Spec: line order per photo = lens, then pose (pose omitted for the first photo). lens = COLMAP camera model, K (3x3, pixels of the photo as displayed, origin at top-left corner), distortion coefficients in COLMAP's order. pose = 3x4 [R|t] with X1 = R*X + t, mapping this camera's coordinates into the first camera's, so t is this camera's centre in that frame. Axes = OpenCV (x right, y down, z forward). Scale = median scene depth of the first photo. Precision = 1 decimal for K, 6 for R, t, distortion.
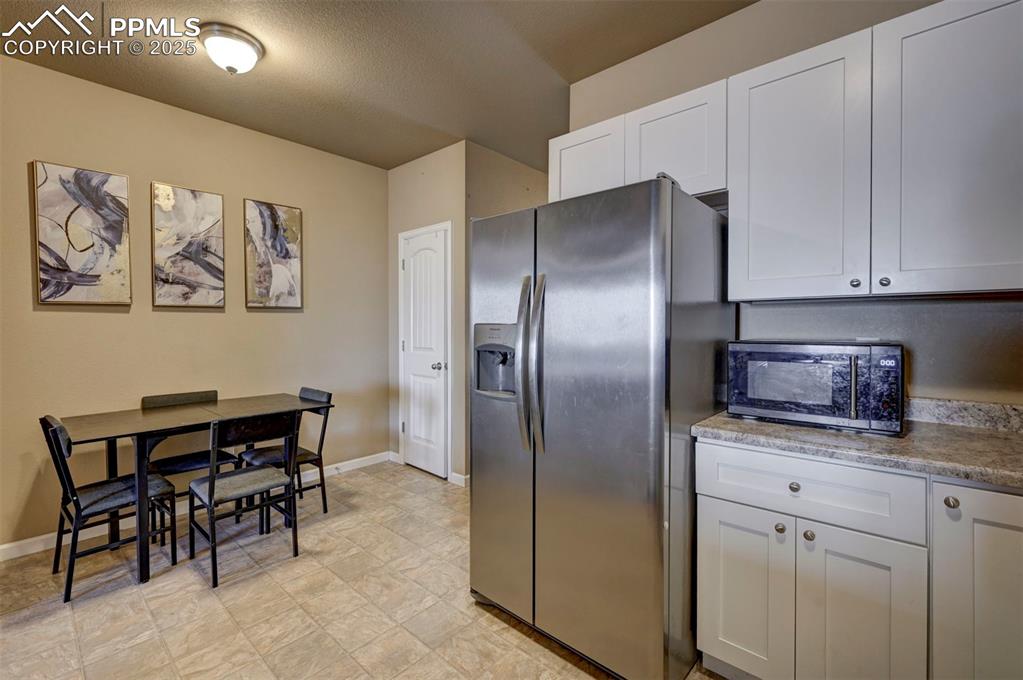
lens RADIAL K [[440.4, 0, 512.8], [0, 440.4, 331.1], [0, 0, 1]] dist [0.000163, 0.000039]
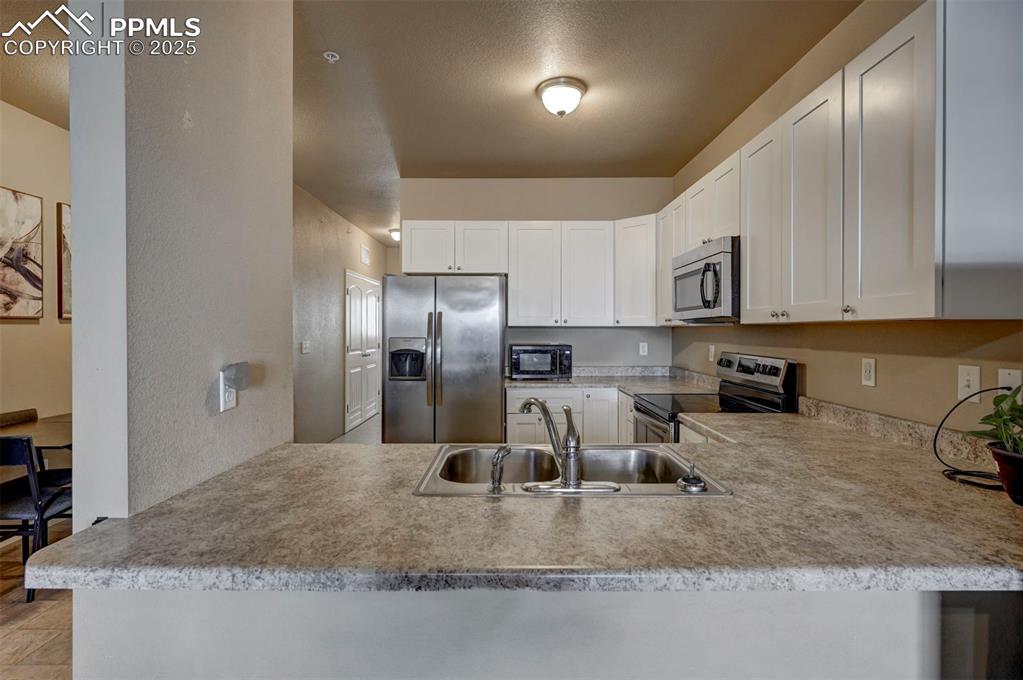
lens RADIAL K [[484.4, 0, 511.4], [0, 484.4, 334.3], [0, 0, 1]] dist [0.001259, 0.000271]
pose [[0.743035, -0.002940, 0.669246, -0.664657], [0.003681, 0.999993, 0.000305, -0.019591], [-0.669243, 0.002237, 0.743040, -0.462969]]
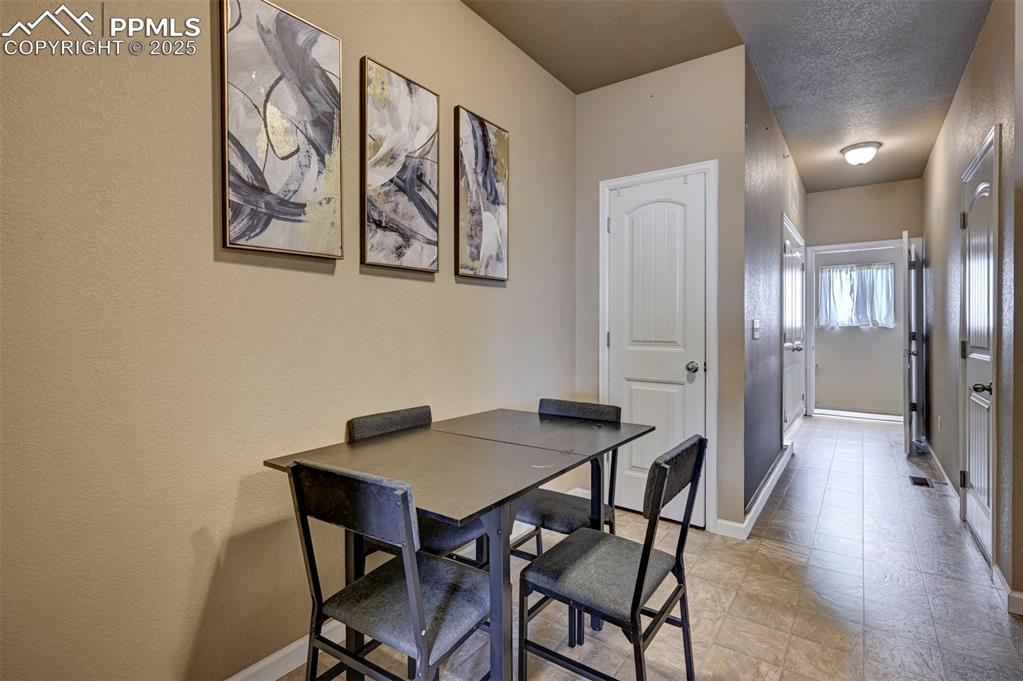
lens RADIAL K [[491.0, 0, 509.5], [0, 491.0, 327.9], [0, 0, 1]] dist [0.001696, 0.000295]
pose [[0.994825, 0.004124, 0.101524, -0.685336], [-0.002817, 0.999911, -0.013017, 0.036434], [-0.101569, 0.012664, 0.994748, 0.320934]]
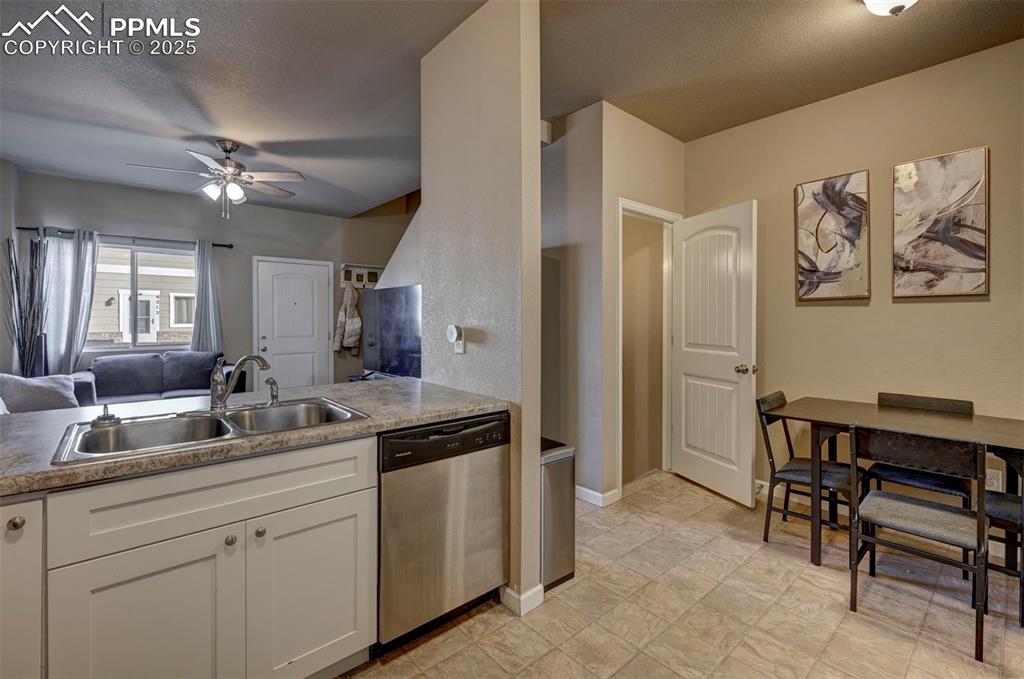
lens RADIAL K [[453.5, 0, 511.9], [0, 453.5, 320.7], [0, 0, 1]] dist [-0.001148, -0.000155]
pose [[-0.124838, 0.005259, -0.992163, 0.241604], [-0.011895, 0.999906, 0.006796, -0.004713], [0.992106, 0.012651, -0.124764, 0.316867]]
